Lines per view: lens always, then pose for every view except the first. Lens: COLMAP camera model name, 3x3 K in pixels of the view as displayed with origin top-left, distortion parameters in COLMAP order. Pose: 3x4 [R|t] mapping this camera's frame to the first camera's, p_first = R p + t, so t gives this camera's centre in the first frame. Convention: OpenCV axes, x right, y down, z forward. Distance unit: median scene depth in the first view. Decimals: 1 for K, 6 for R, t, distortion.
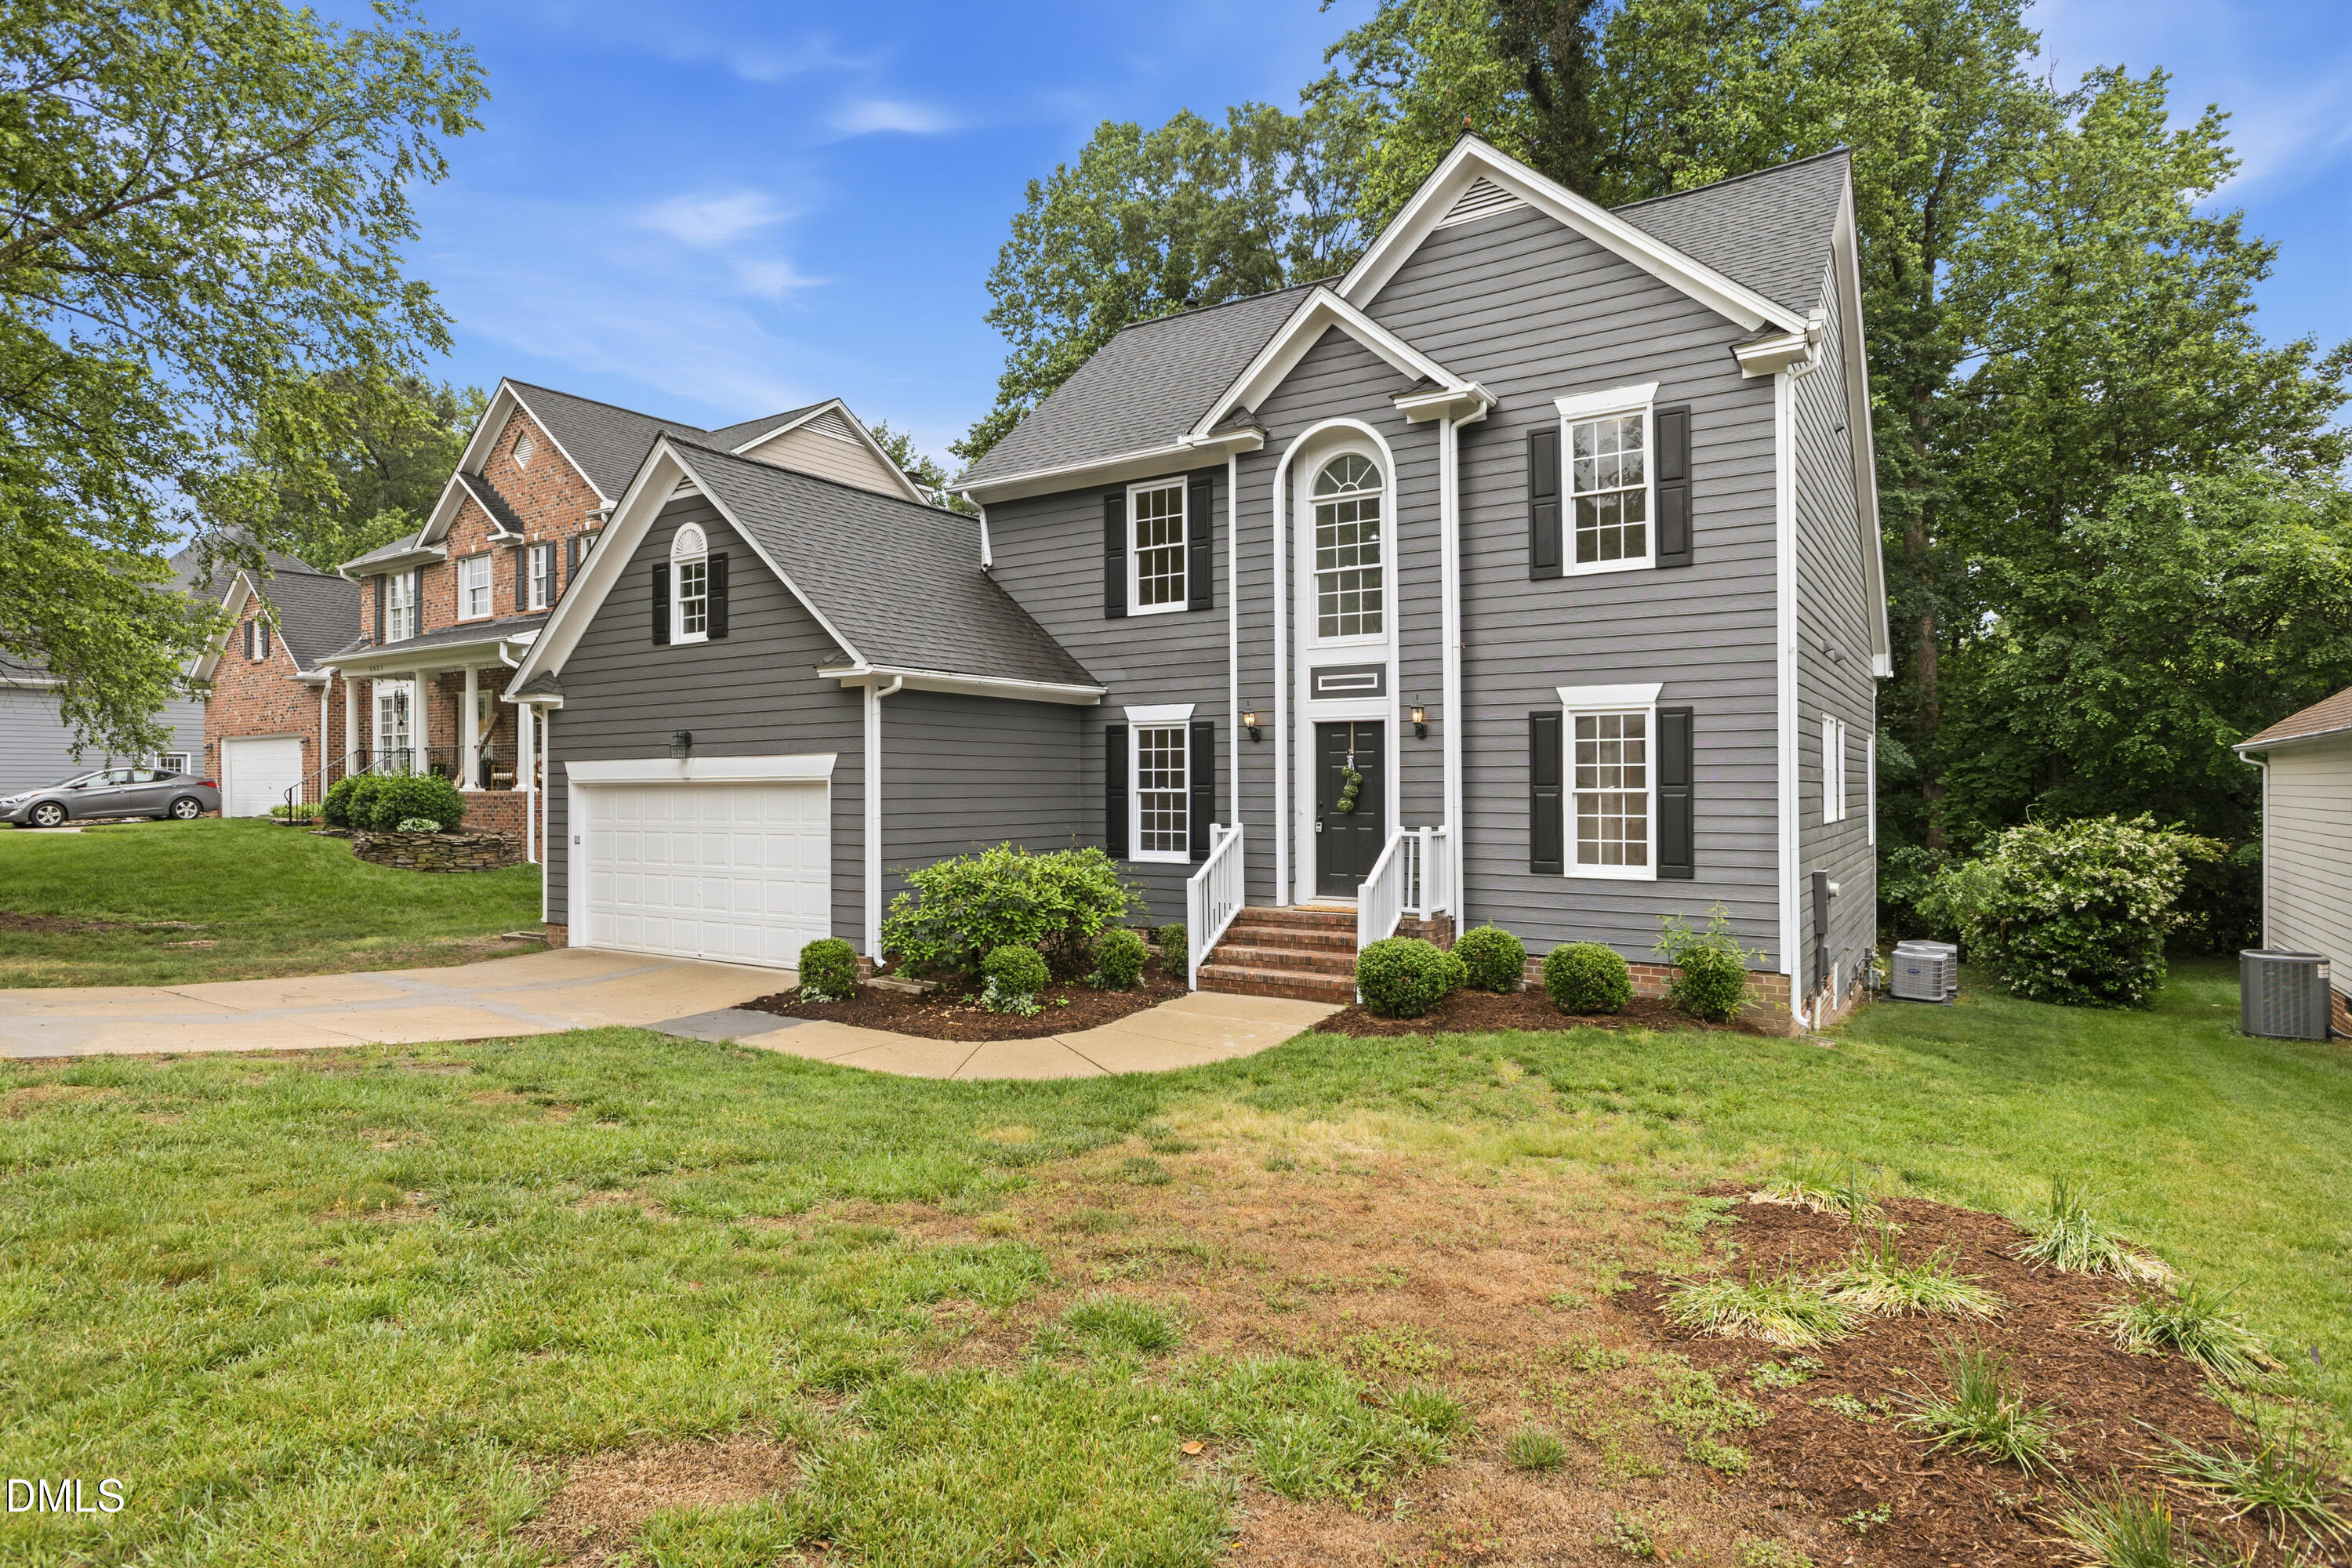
lens RADIAL K [[1267.2, 0, 1180.8], [0, 1267.2, 779.2], [0, 0, 1]] dist [-0.004505, -0.000018]
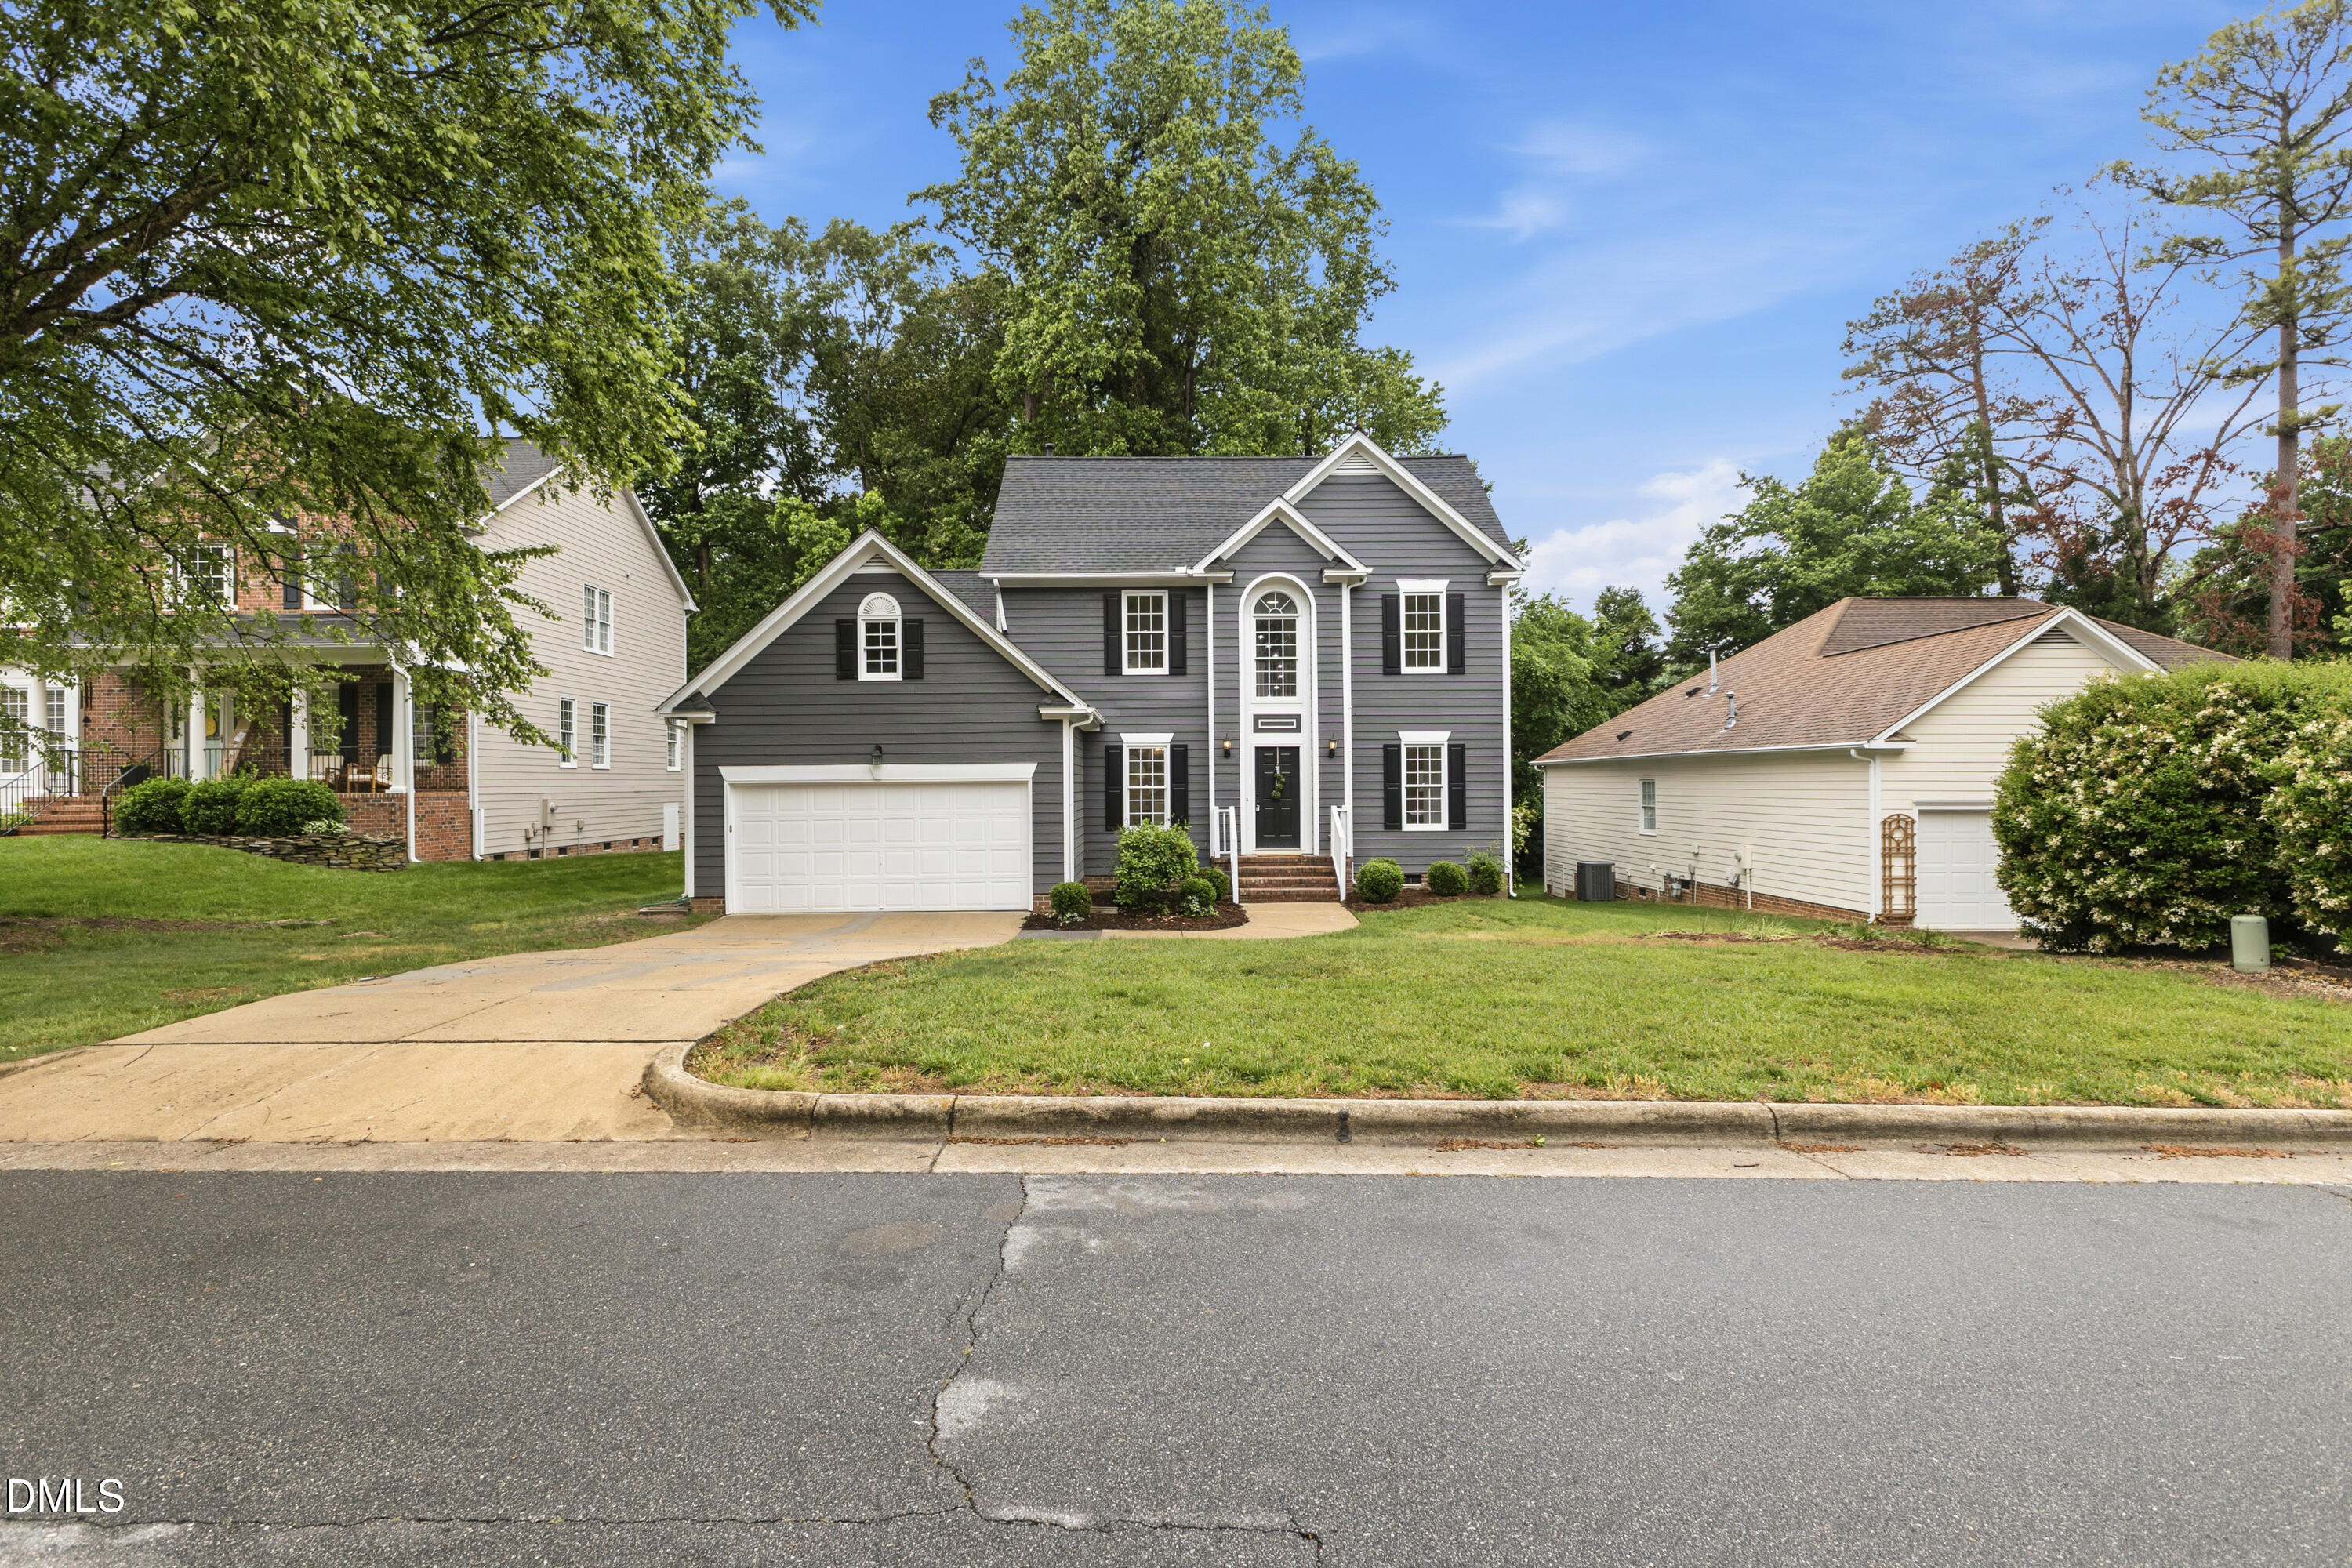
lens RADIAL K [[1135.6, 0, 1187.6], [0, 1135.6, 786.6], [0, 0, 1]] dist [0.000004, 0.000009]
pose [[0.820412, -0.003475, 0.571762, -0.852137], [0.001132, 0.999989, 0.004453, 0.001777], [-0.571772, -0.003006, 0.820407, -0.200582]]
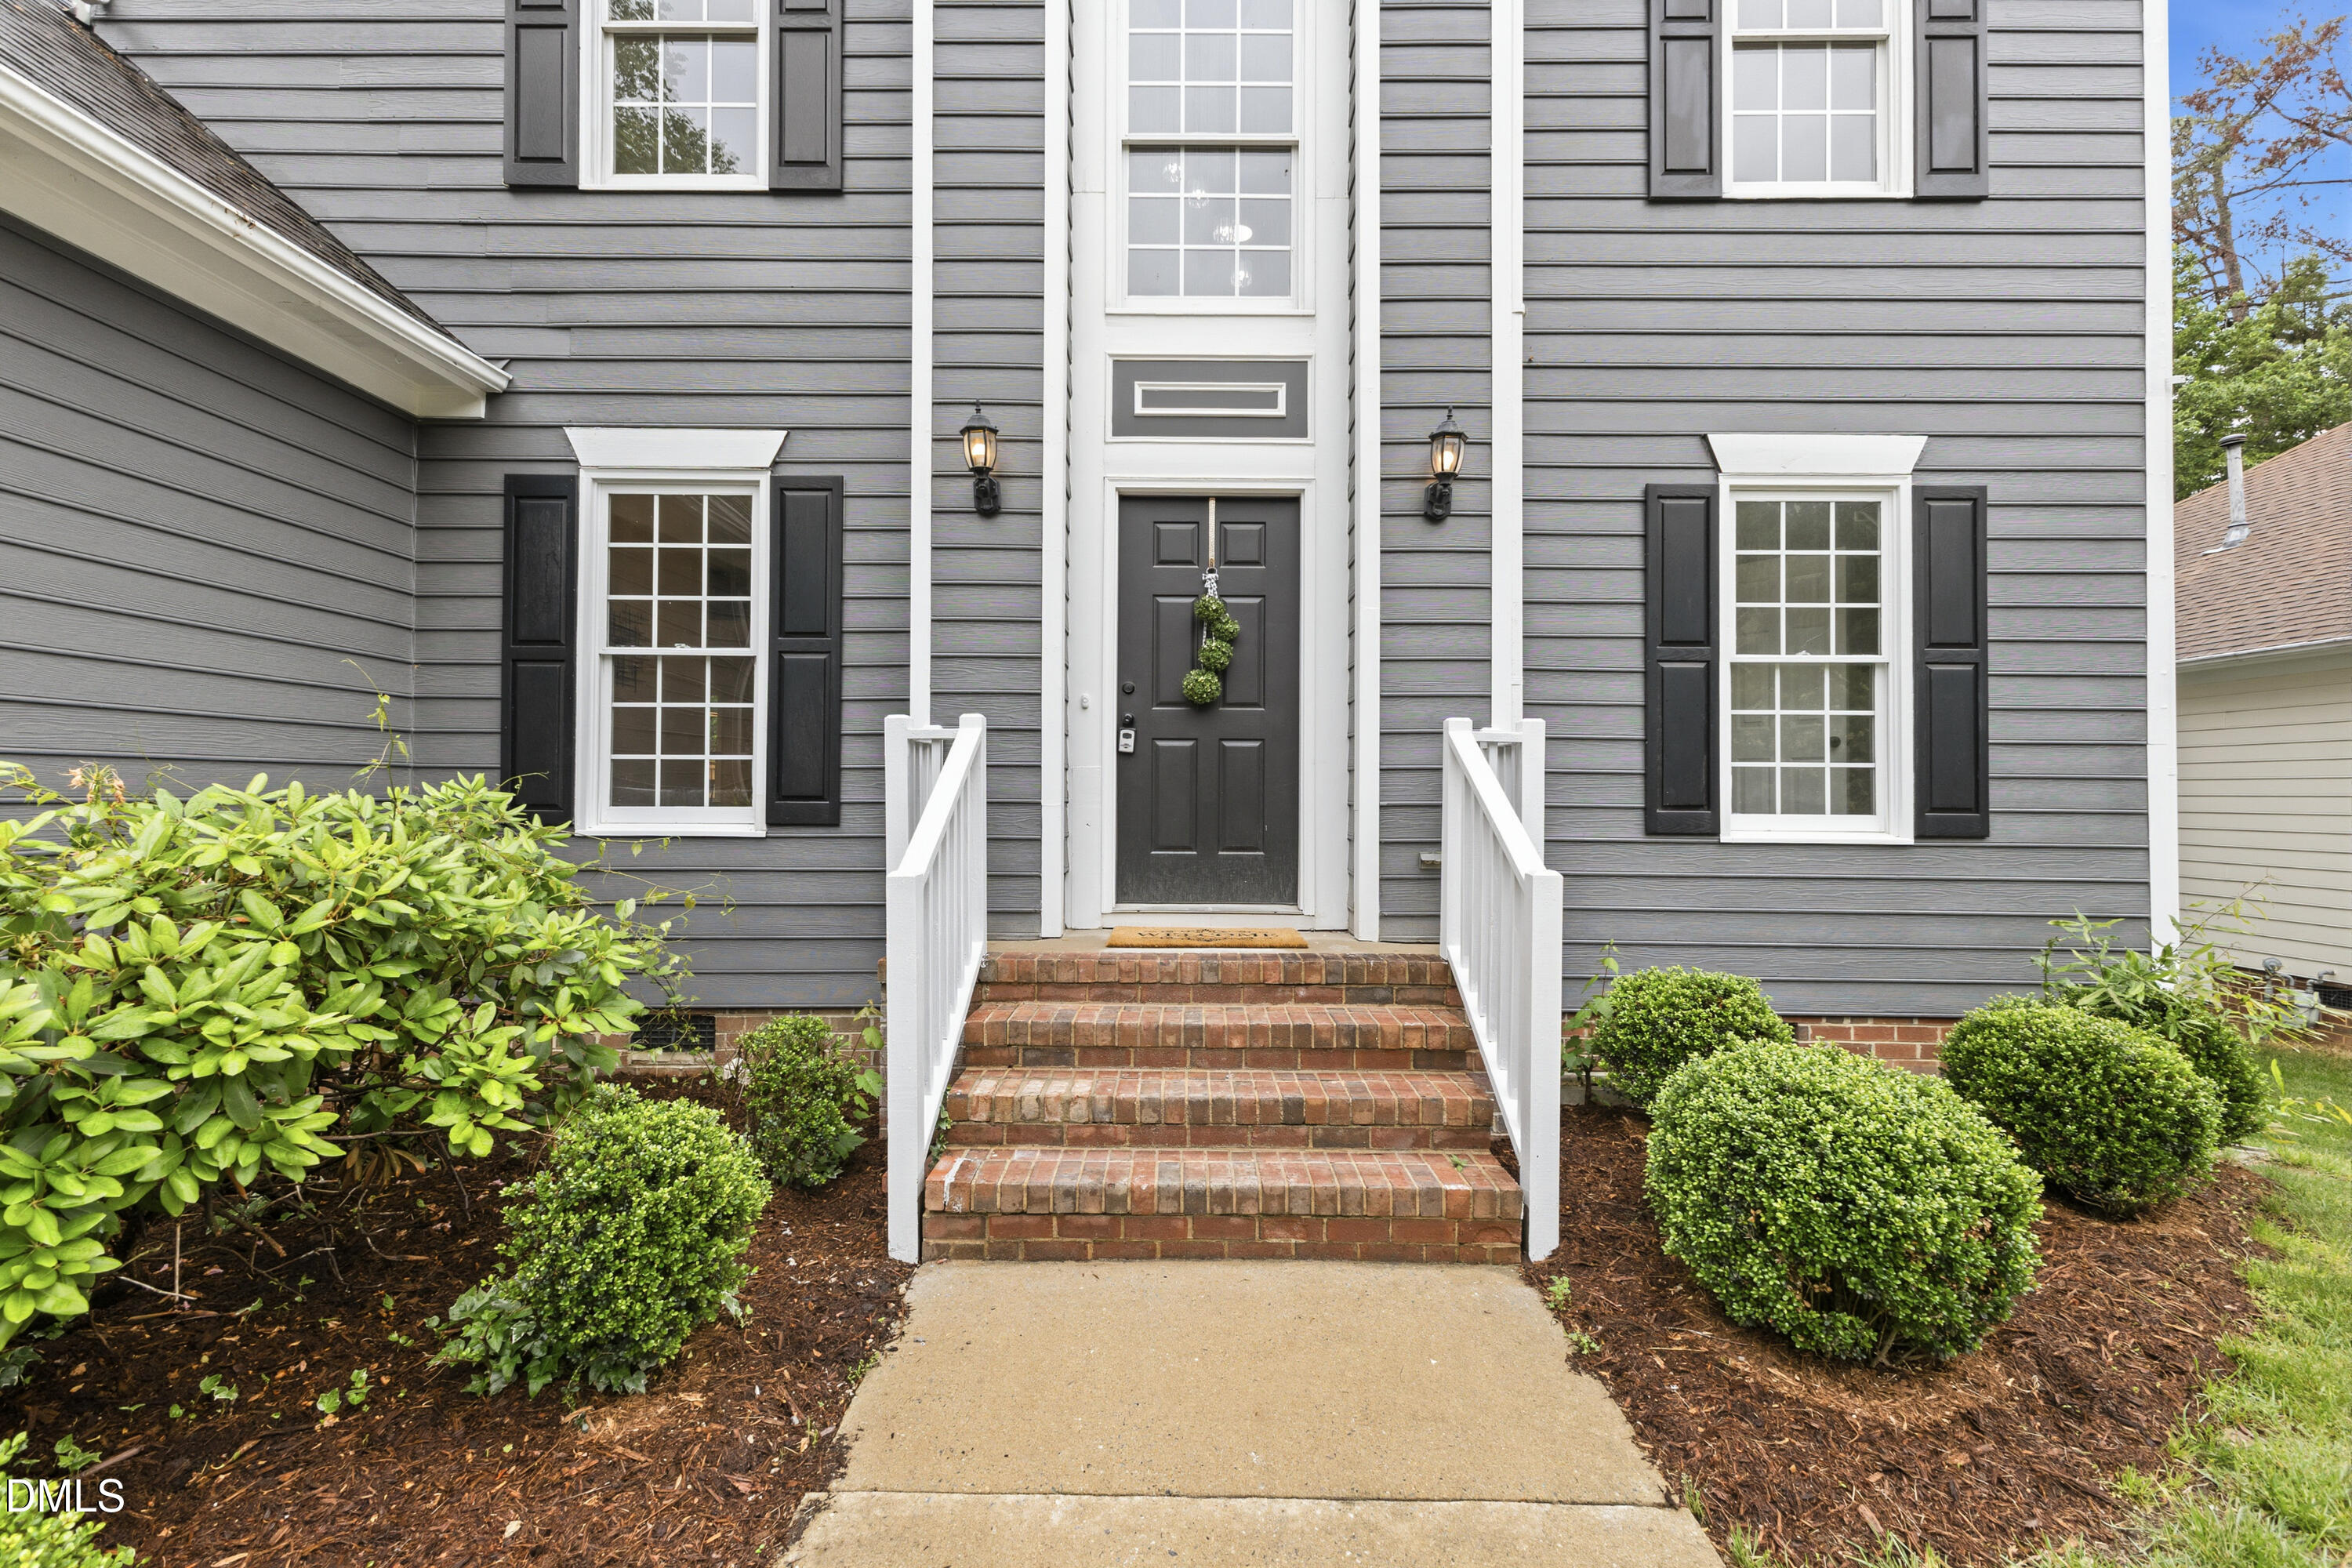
lens RADIAL K [[1008.1, 0, 1178.1], [0, 1008.1, 785.5], [0, 0, 1]] dist [0.000482, -0.000116]
pose [[0.839459, 0.013903, 0.543245, -0.059140], [-0.011601, 0.999903, -0.007662, 0.055698], [-0.543299, 0.000130, 0.839539, 0.719944]]
